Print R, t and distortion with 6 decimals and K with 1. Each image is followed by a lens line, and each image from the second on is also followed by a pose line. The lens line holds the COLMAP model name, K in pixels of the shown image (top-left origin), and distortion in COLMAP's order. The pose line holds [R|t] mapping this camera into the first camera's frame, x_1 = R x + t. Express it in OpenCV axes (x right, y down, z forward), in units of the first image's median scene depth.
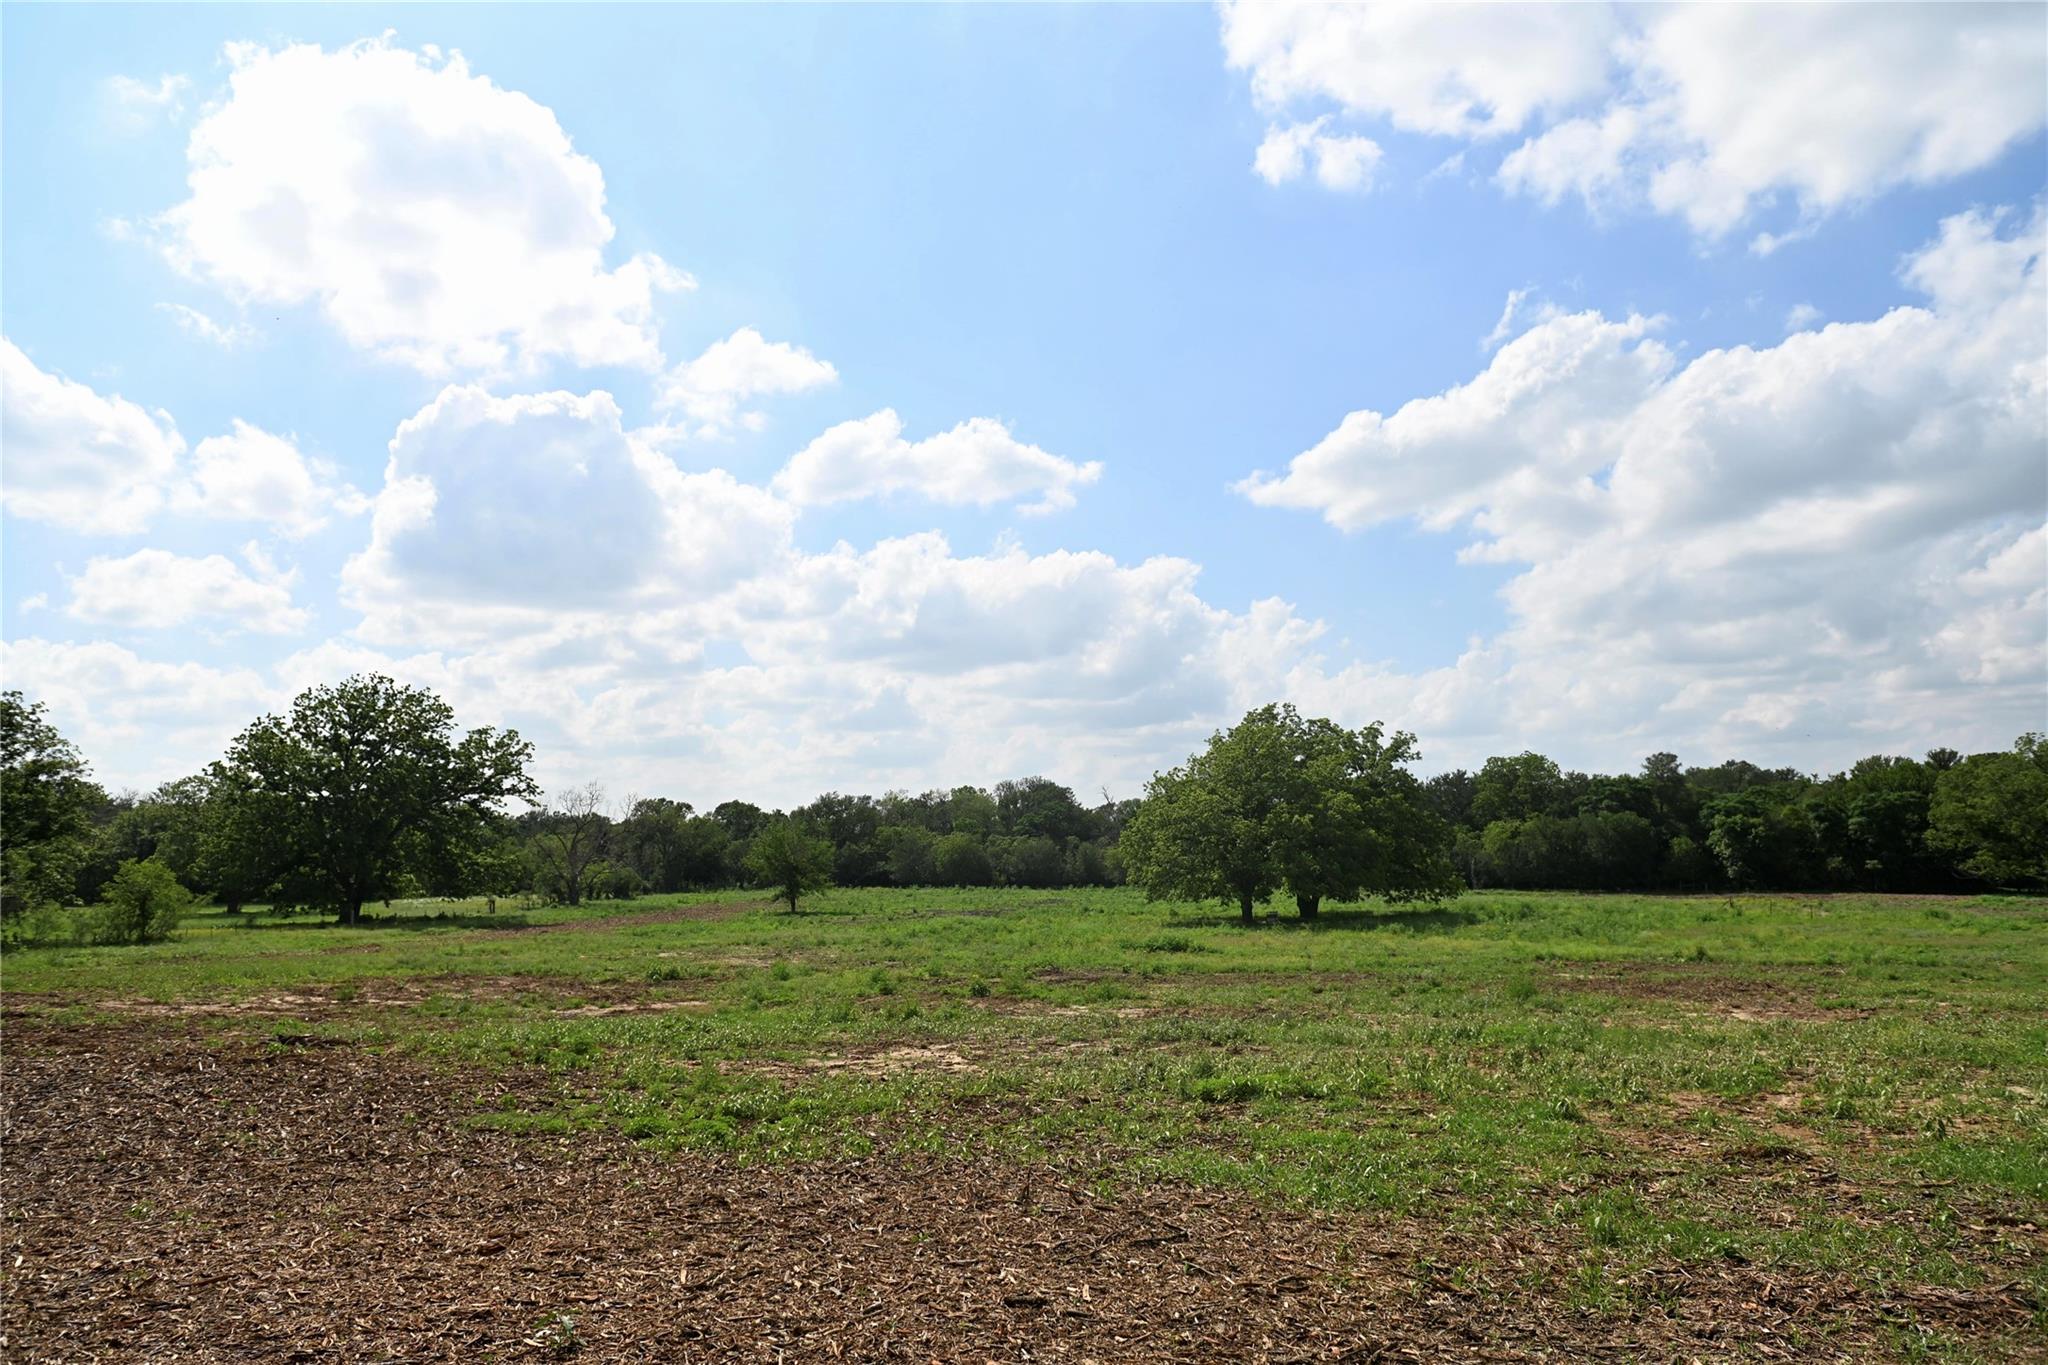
lens RADIAL K [[1391.5, 0, 1031.0], [0, 1391.5, 678.9], [0, 0, 1]] dist [-0.002112, 0.002504]
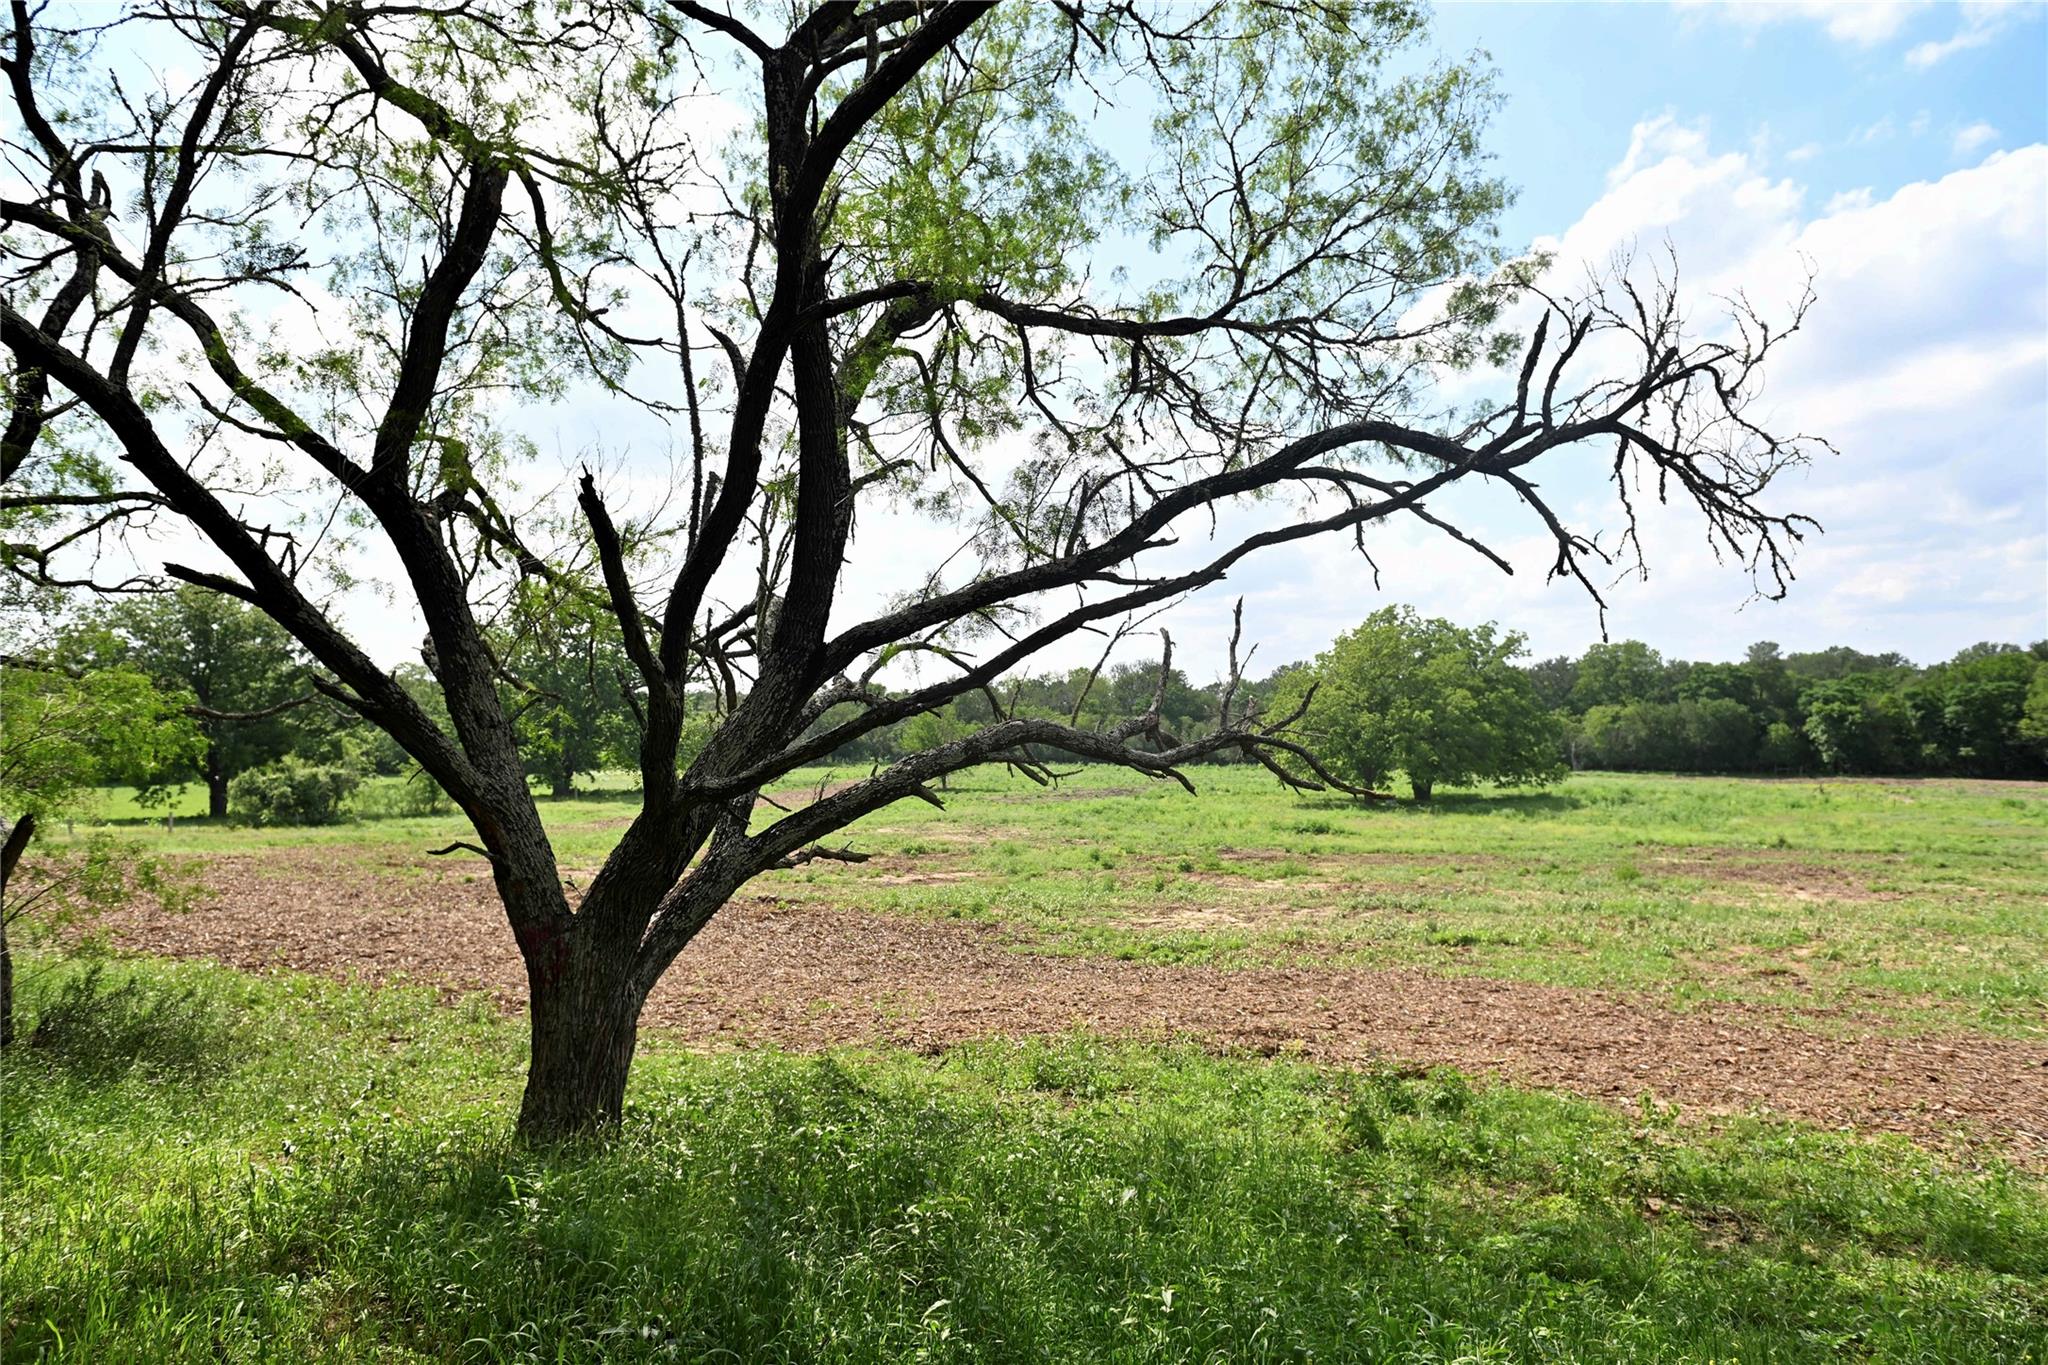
lens RADIAL K [[1391.5, 0, 1025.2], [0, 1391.5, 677.6], [0, 0, 1]] dist [-0.002112, 0.002504]
pose [[0.997852, 0.003484, -0.065421, -0.041816], [0.002609, 0.995679, 0.092829, -0.027069], [0.065461, -0.092800, 0.993531, -0.103587]]
